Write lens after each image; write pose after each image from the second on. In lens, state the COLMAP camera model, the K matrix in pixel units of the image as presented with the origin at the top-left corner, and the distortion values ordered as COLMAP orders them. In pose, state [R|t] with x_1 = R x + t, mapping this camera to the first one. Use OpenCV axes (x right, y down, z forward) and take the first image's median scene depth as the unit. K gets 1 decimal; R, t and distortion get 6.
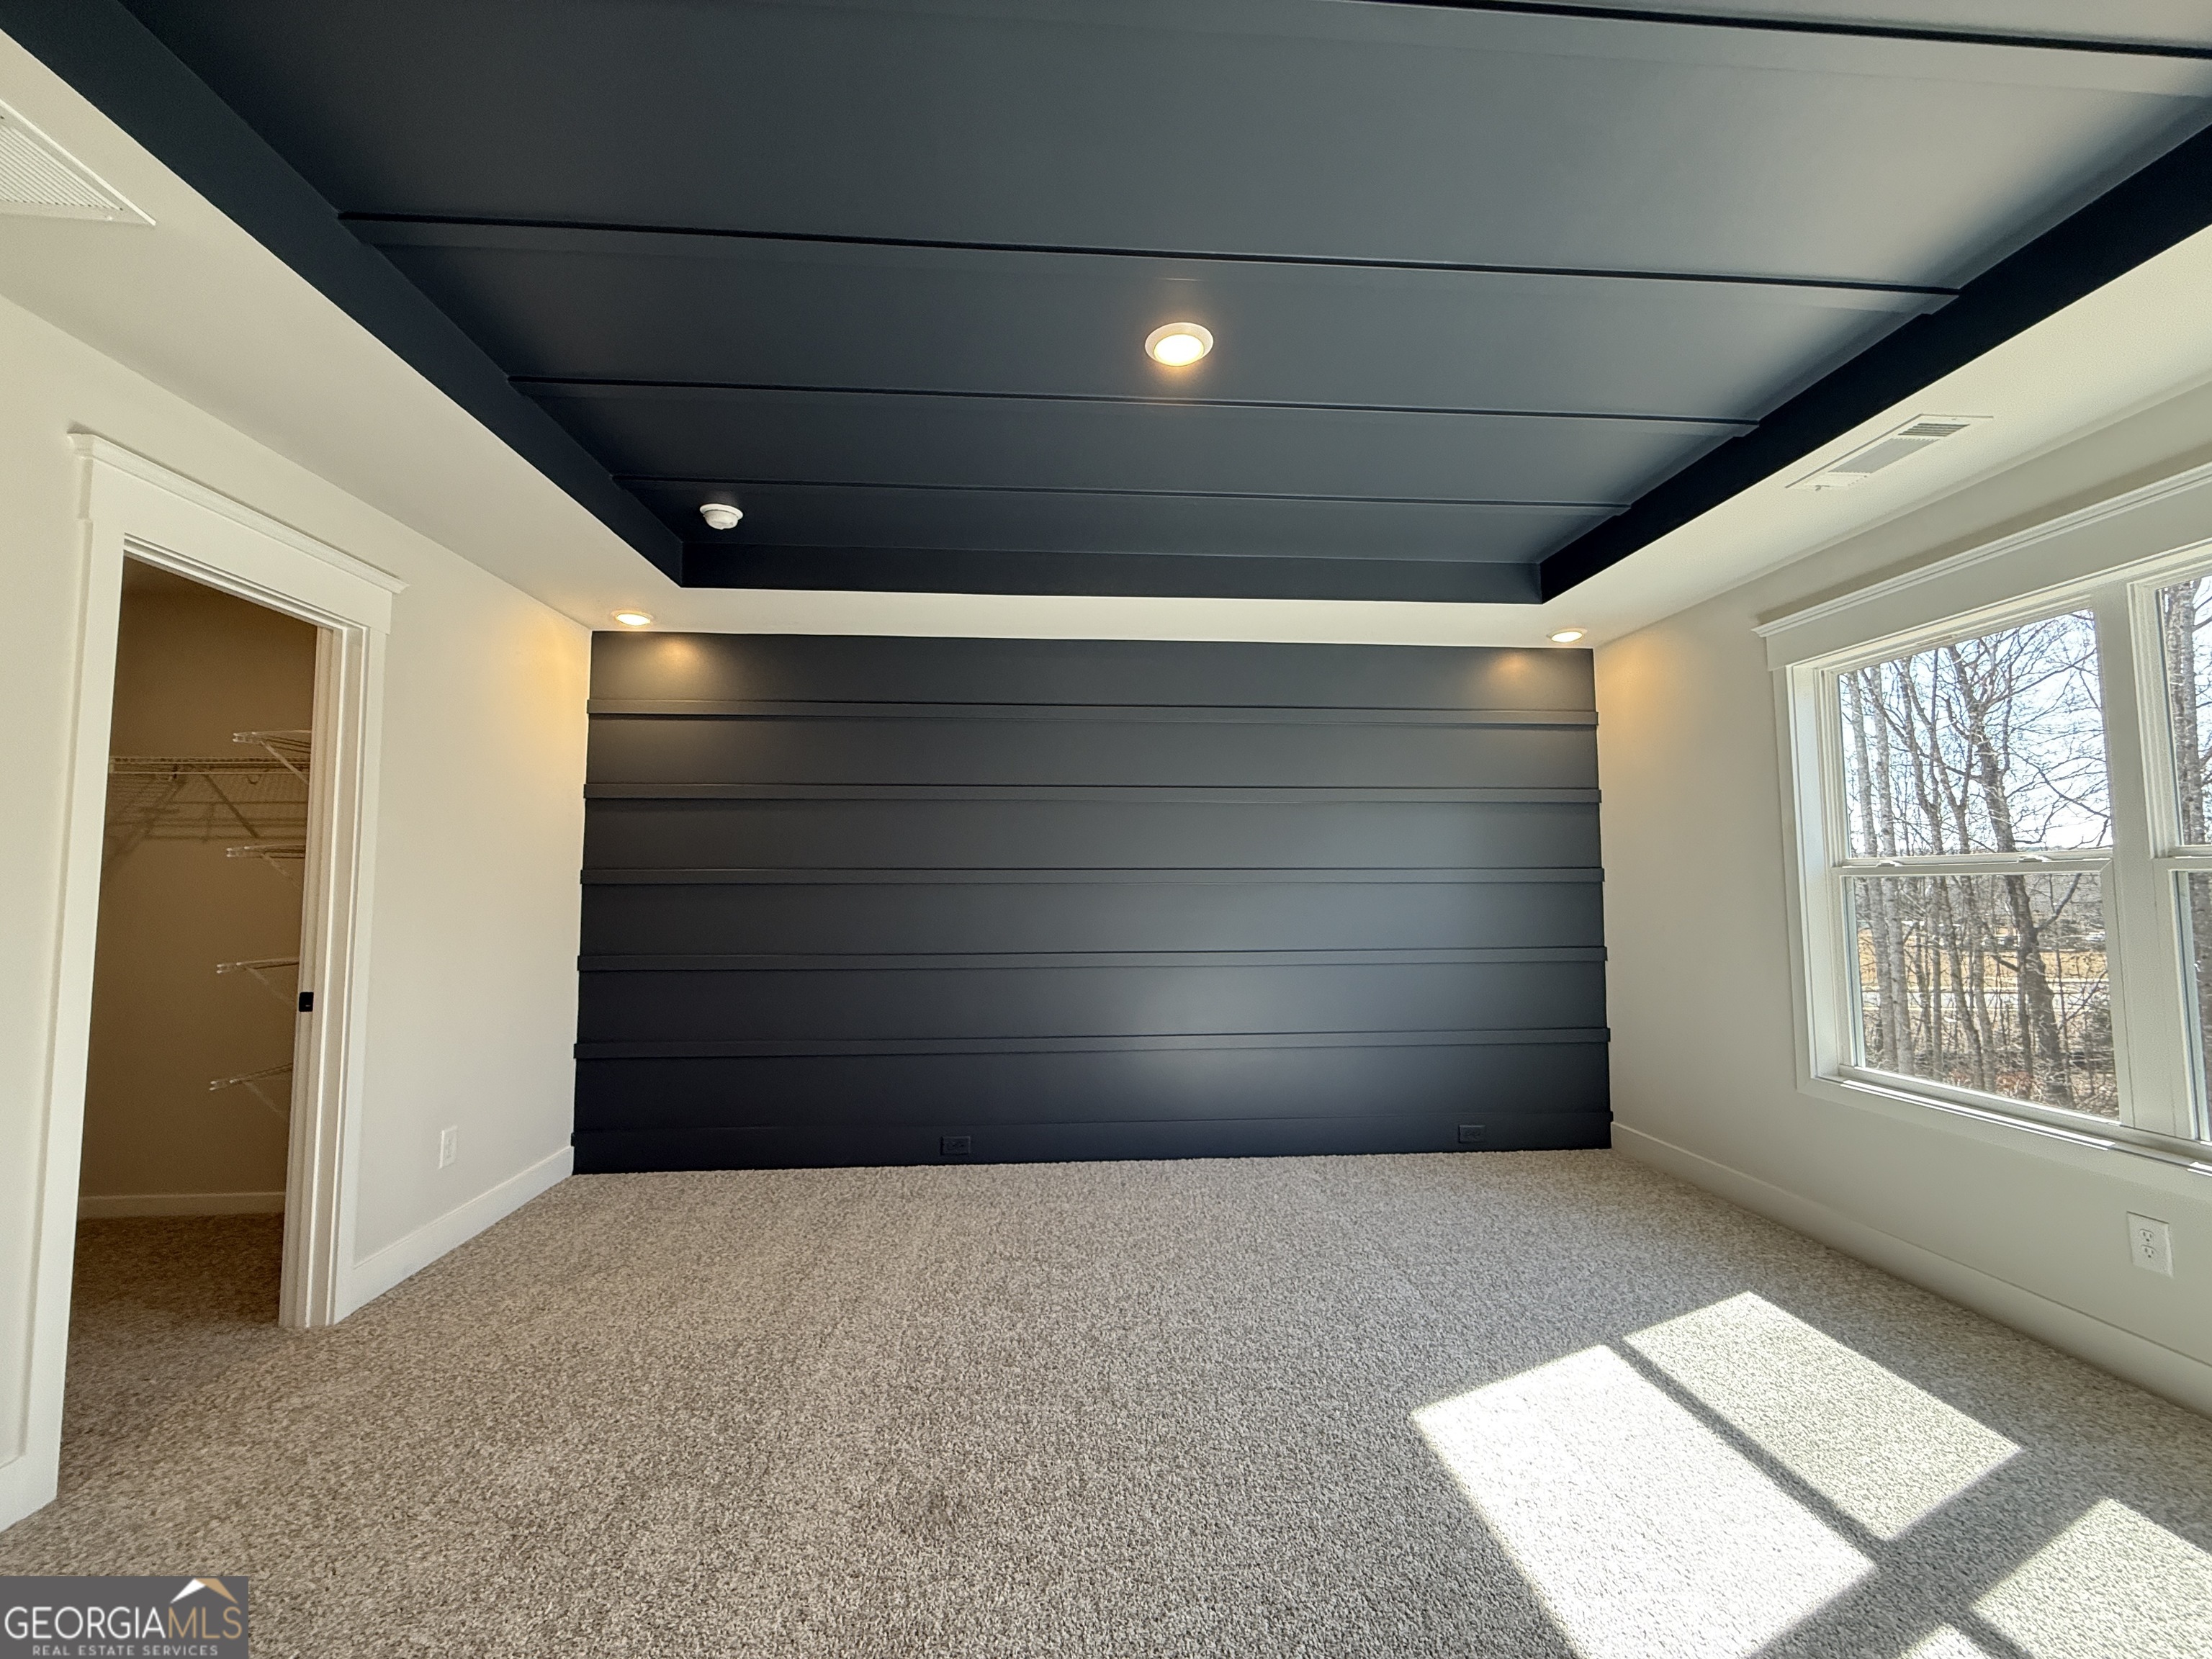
lens RADIAL K [[878.9, 0, 1102.1], [0, 878.9, 834.6], [0, 0, 1]] dist [-0.002361, -0.000138]
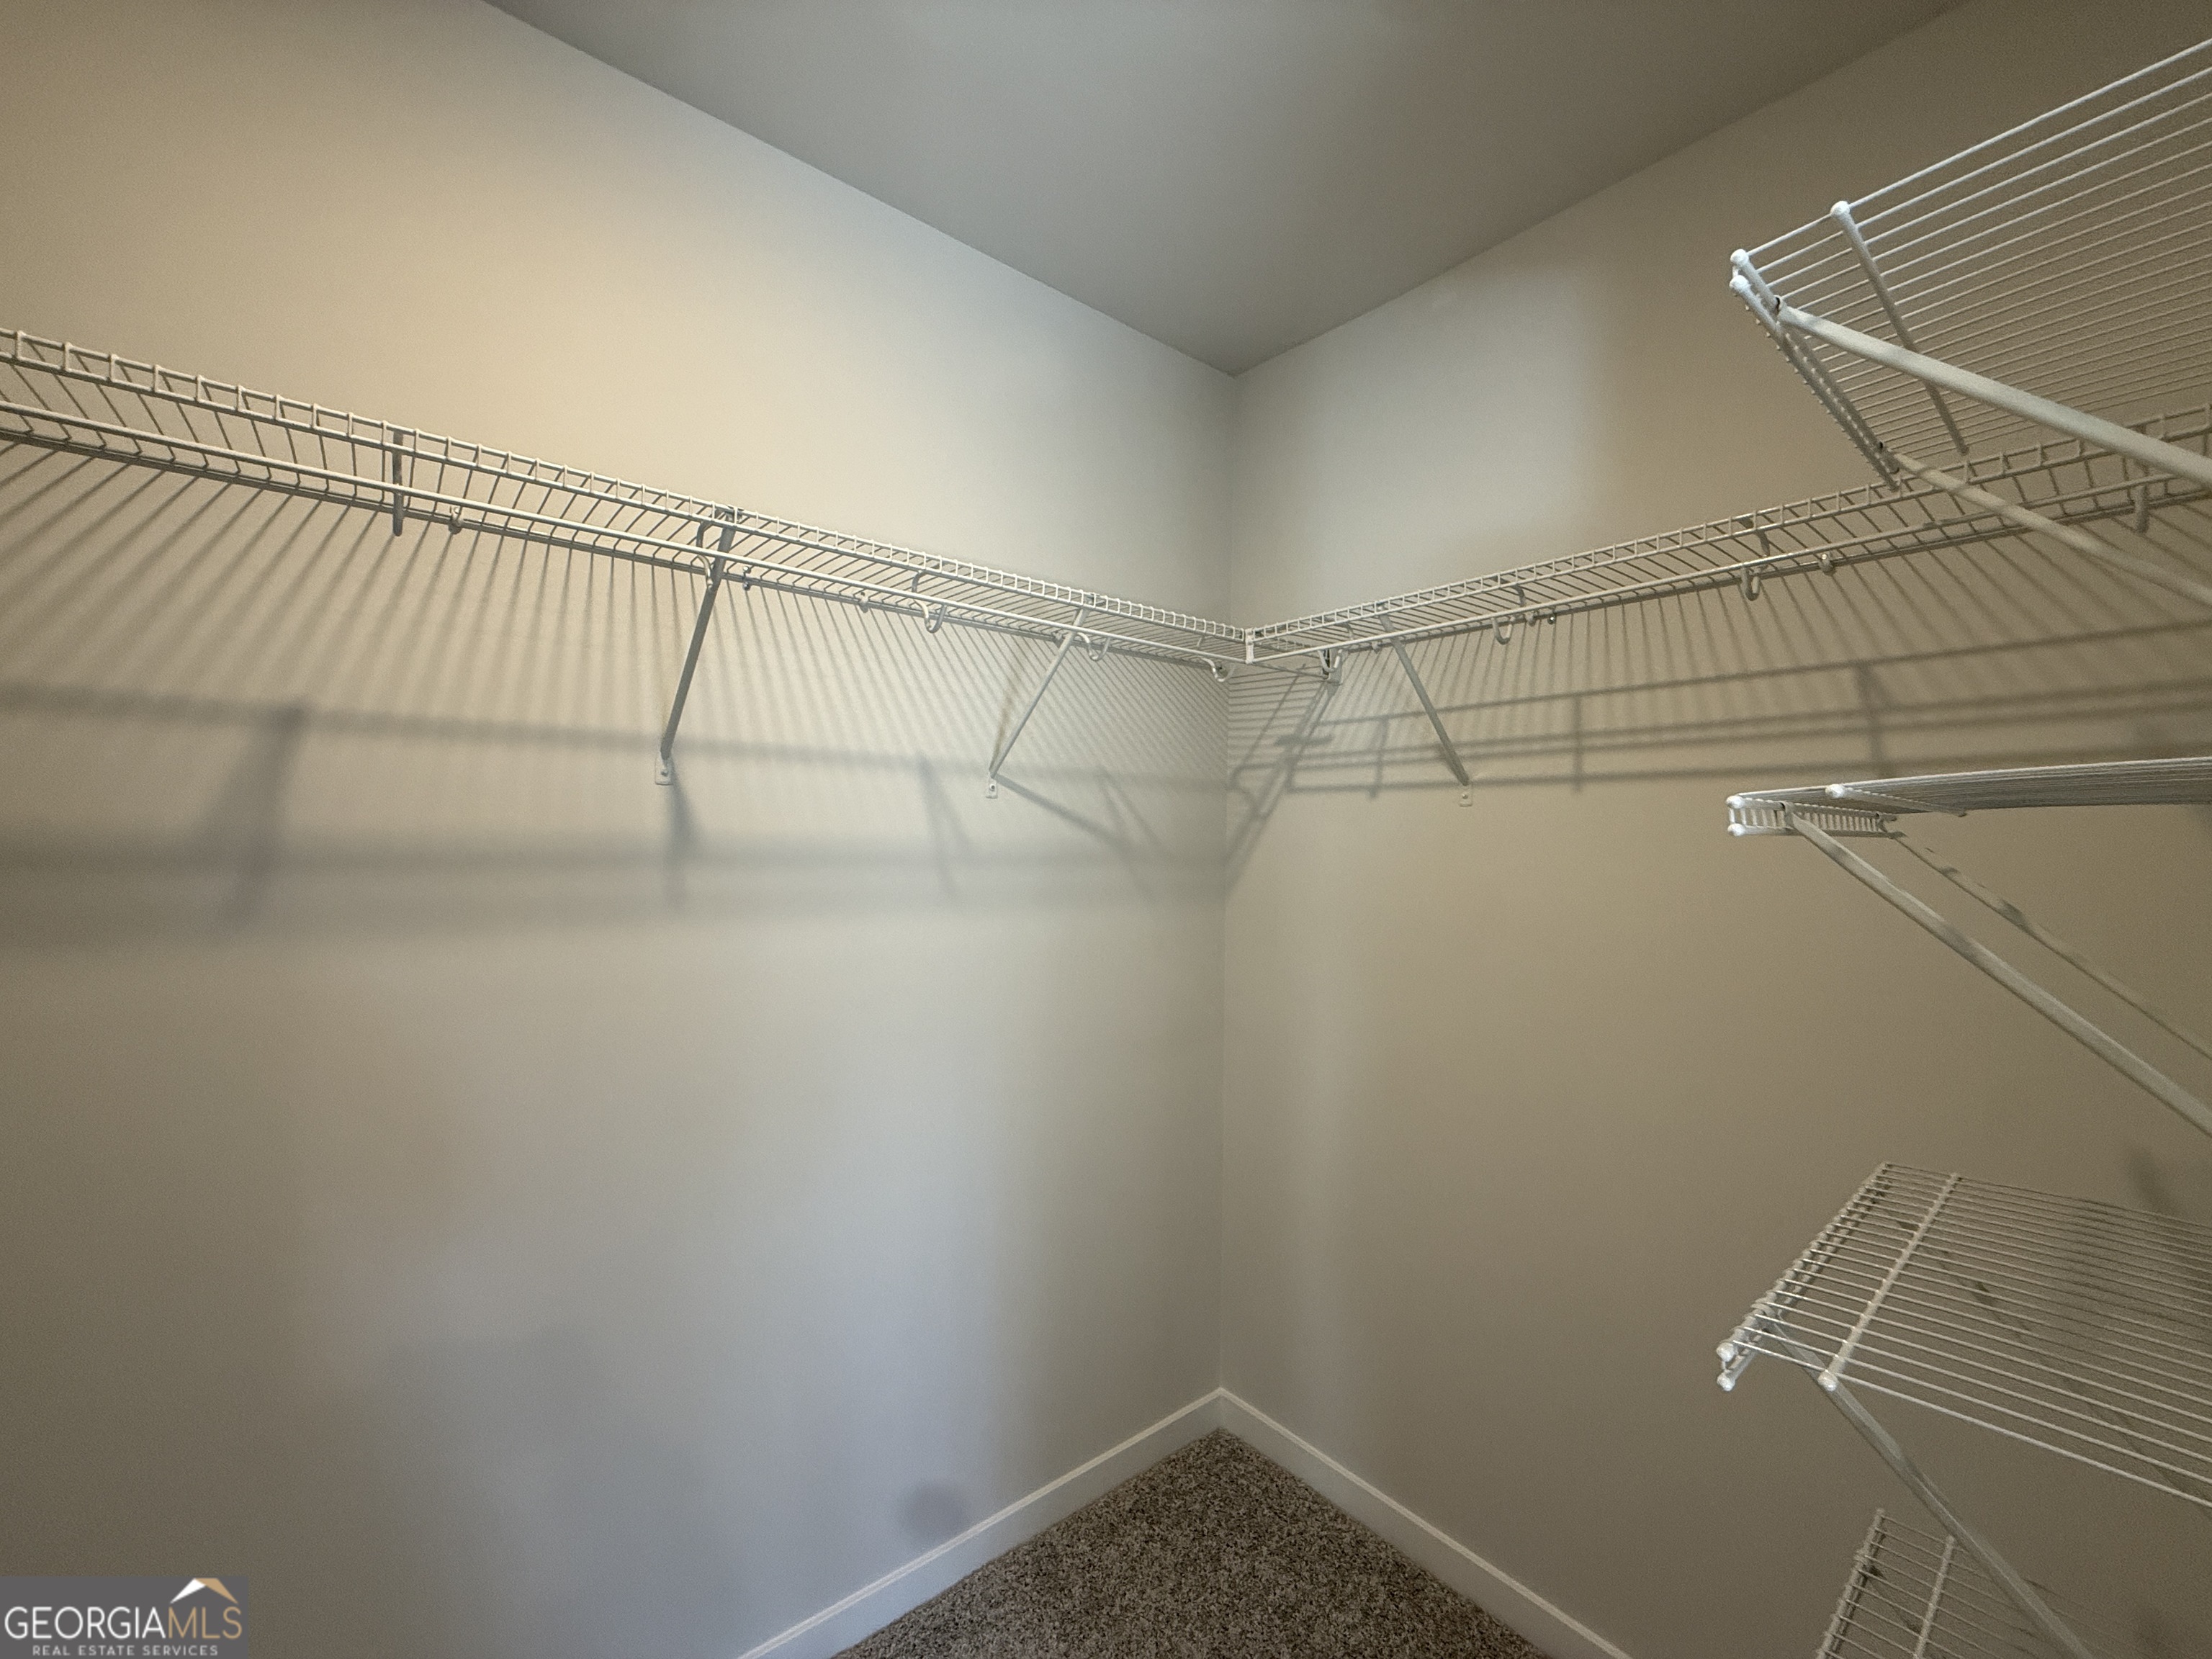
lens RADIAL K [[878.9, 0, 1102.1], [0, 878.9, 834.6], [0, 0, 1]] dist [-0.002361, -0.000138]
pose [[0.585607, 0.010509, -0.810527, -0.708766], [0.044258, 0.998010, 0.044916, 0.001085], [0.809386, -0.062175, 0.583976, 0.577292]]
